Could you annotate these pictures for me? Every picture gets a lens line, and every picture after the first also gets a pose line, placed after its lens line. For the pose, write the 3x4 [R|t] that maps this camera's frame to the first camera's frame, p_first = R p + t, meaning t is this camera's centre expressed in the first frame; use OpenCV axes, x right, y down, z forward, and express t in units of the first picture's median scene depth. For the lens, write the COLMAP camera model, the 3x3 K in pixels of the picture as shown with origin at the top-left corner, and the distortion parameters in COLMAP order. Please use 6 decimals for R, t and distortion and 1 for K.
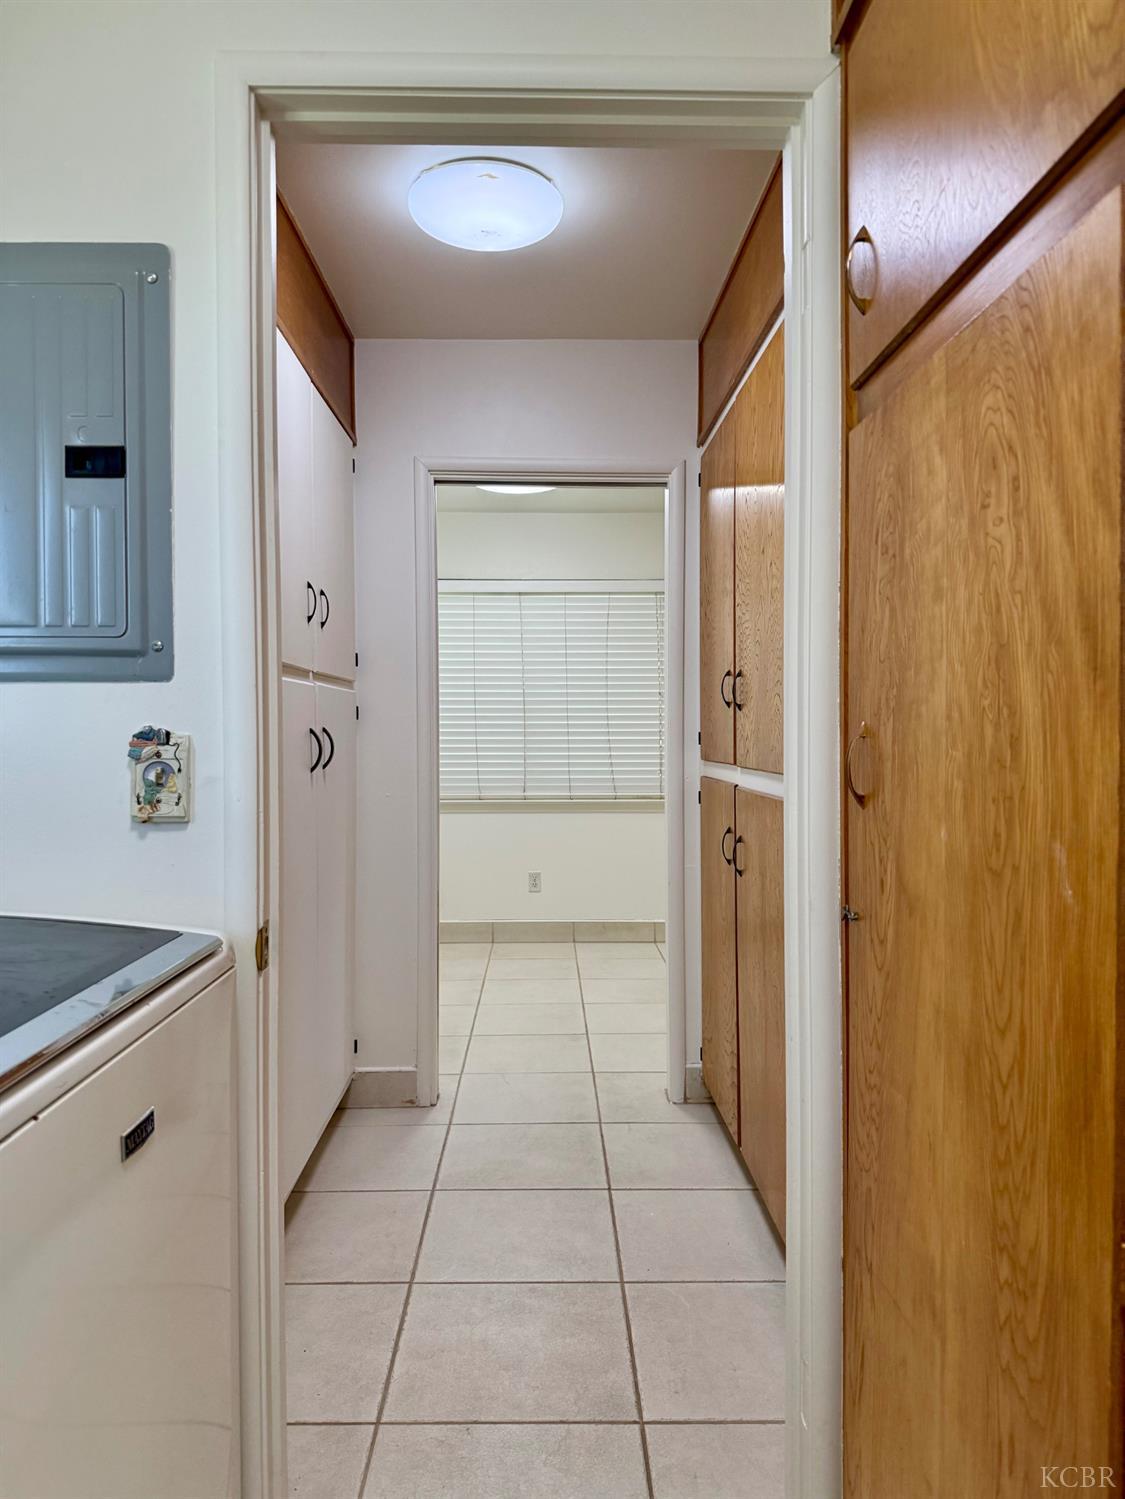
lens RADIAL K [[1048.0, 0, 560.7], [0, 1048.0, 754.9], [0, 0, 1]] dist [0.128410, -0.240560]
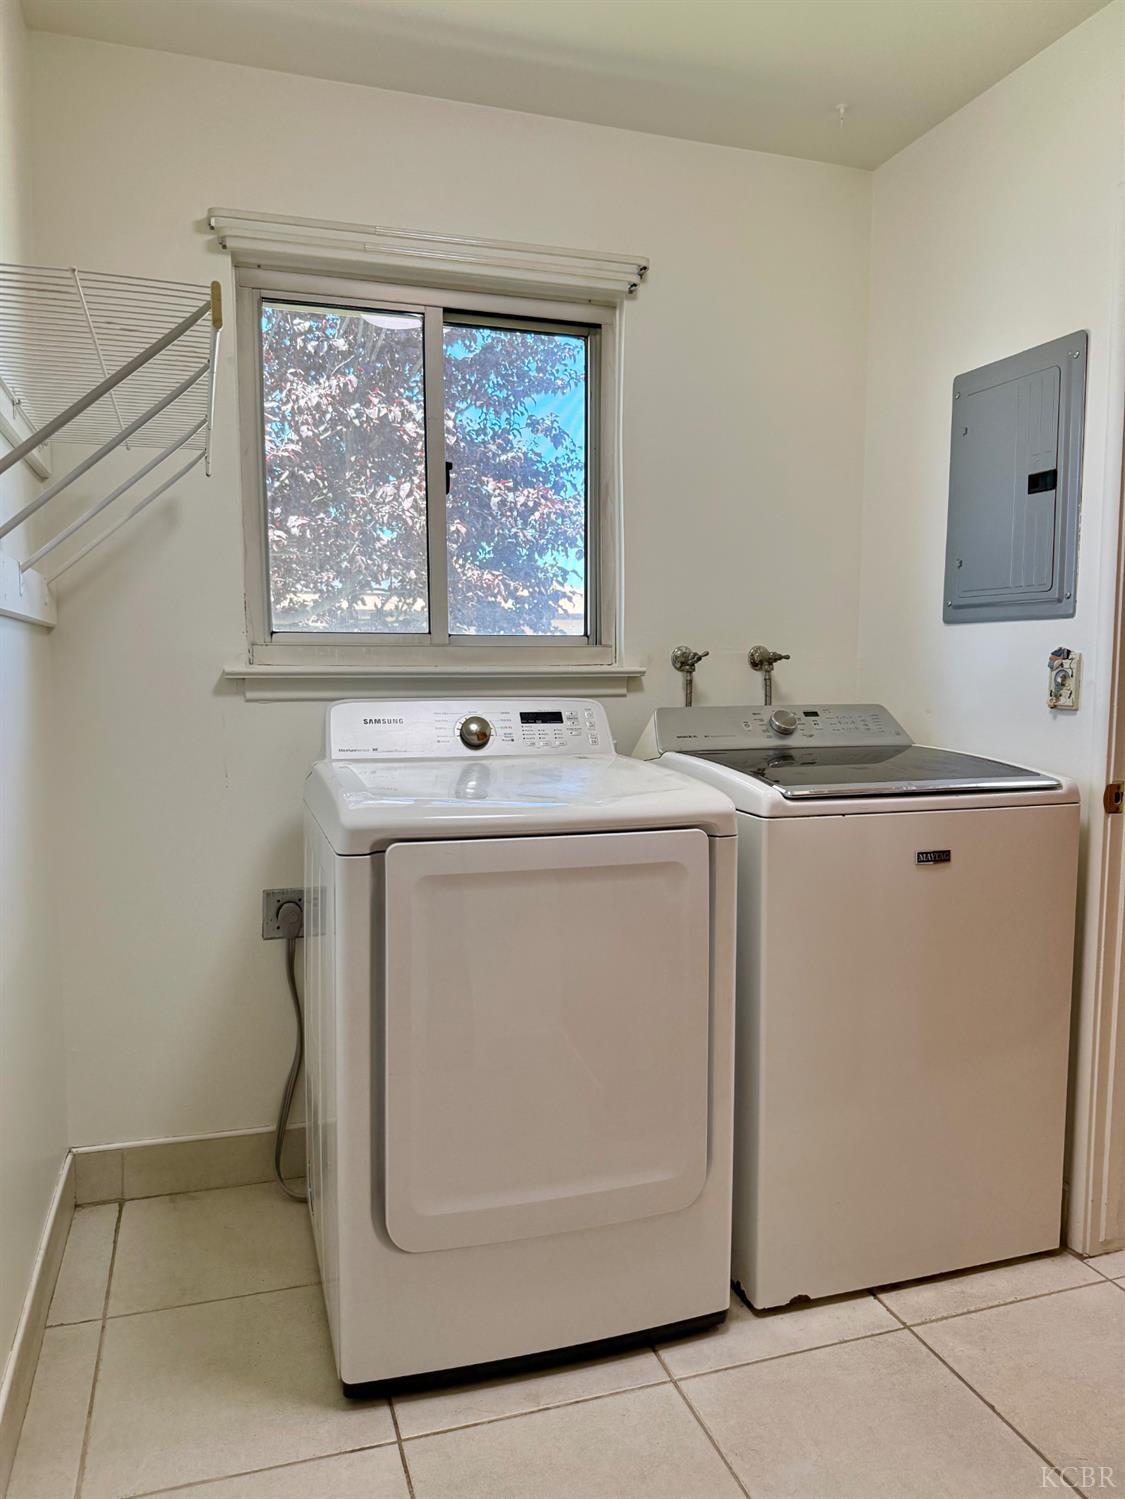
lens RADIAL K [[1076.6, 0, 558.6], [0, 1076.6, 751.1], [0, 0, 1]] dist [0.037618, -0.069888]
pose [[0.292804, 0.079613, -0.952852, 0.502743], [-0.021633, 0.996824, 0.076639, 0.010642], [0.955928, -0.001827, 0.293596, -0.093389]]
